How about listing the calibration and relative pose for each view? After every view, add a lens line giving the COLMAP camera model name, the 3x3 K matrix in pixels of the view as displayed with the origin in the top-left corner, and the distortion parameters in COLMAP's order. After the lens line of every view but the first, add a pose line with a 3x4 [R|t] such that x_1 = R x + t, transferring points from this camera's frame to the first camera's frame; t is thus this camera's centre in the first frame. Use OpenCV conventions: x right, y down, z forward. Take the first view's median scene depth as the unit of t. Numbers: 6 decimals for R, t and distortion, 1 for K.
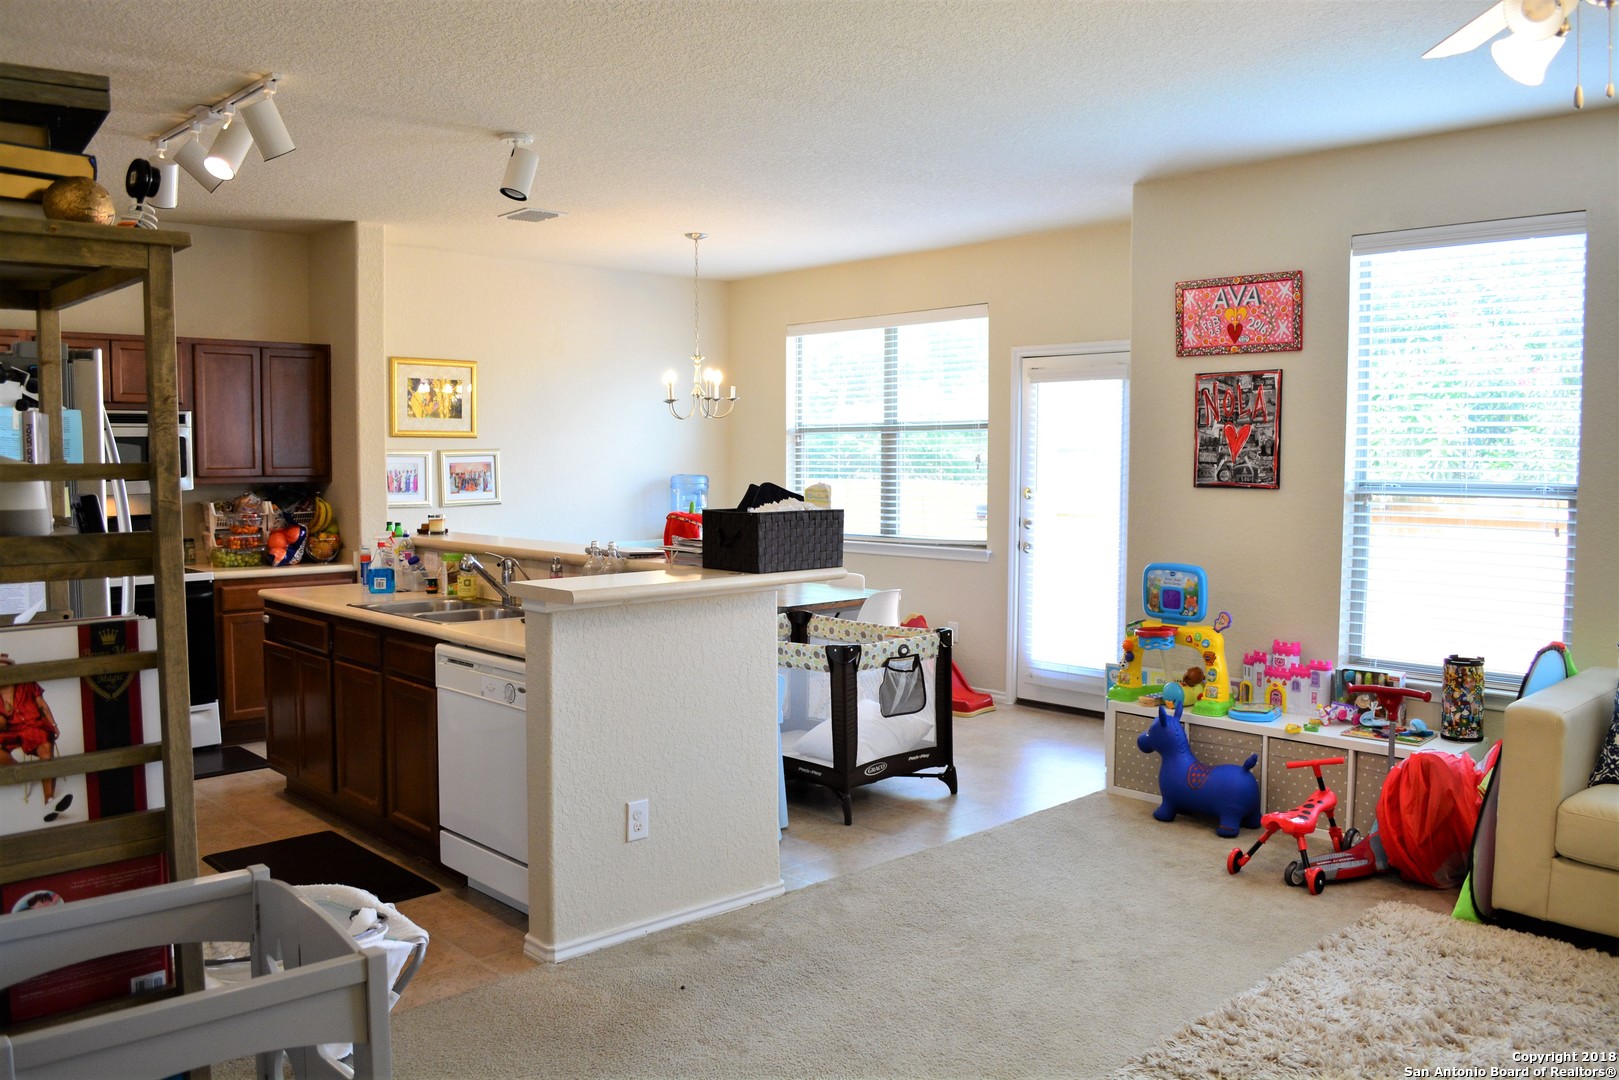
lens RADIAL K [[1330.5, 0, 800.9], [0, 1330.5, 533.3], [0, 0, 1]] dist [-0.017240, -0.004567]
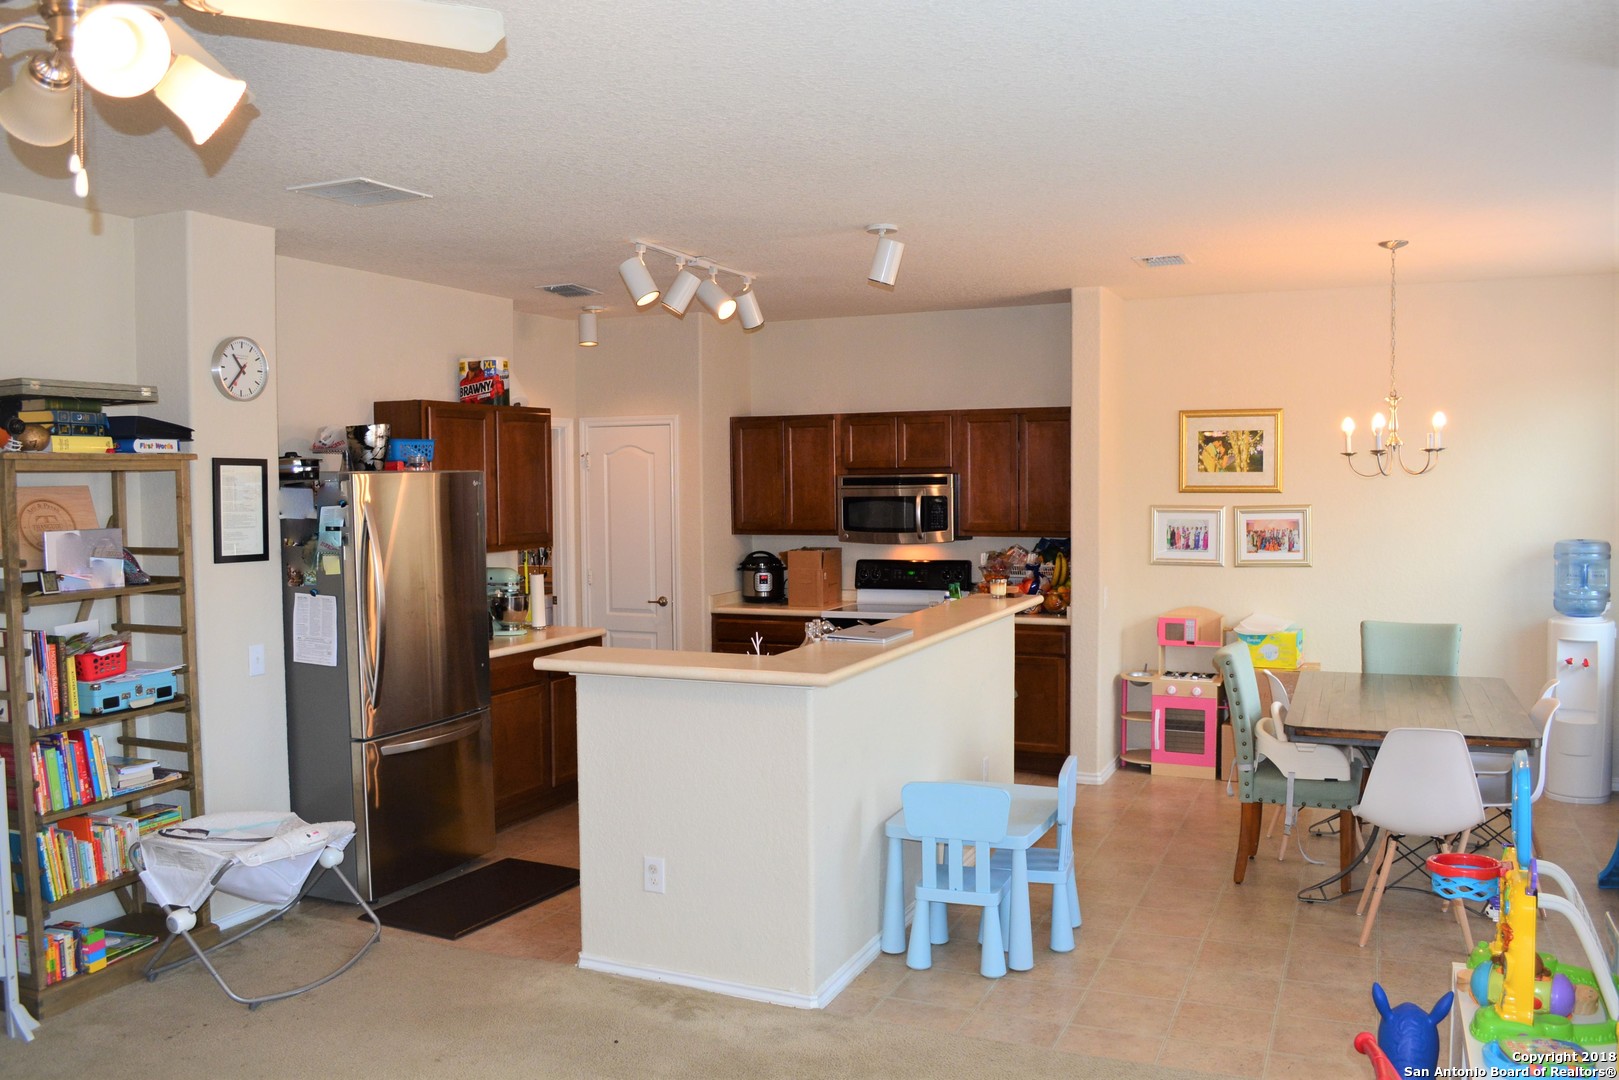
lens RADIAL K [[1330.5, 0, 795.1], [0, 1330.5, 552.4], [0, 0, 1]] dist [-0.017240, -0.004567]
pose [[0.405731, 0.050004, -0.912624, 0.275134], [-0.048654, 0.998268, 0.033067, -0.027146], [0.912697, 0.030987, 0.407461, 0.197338]]
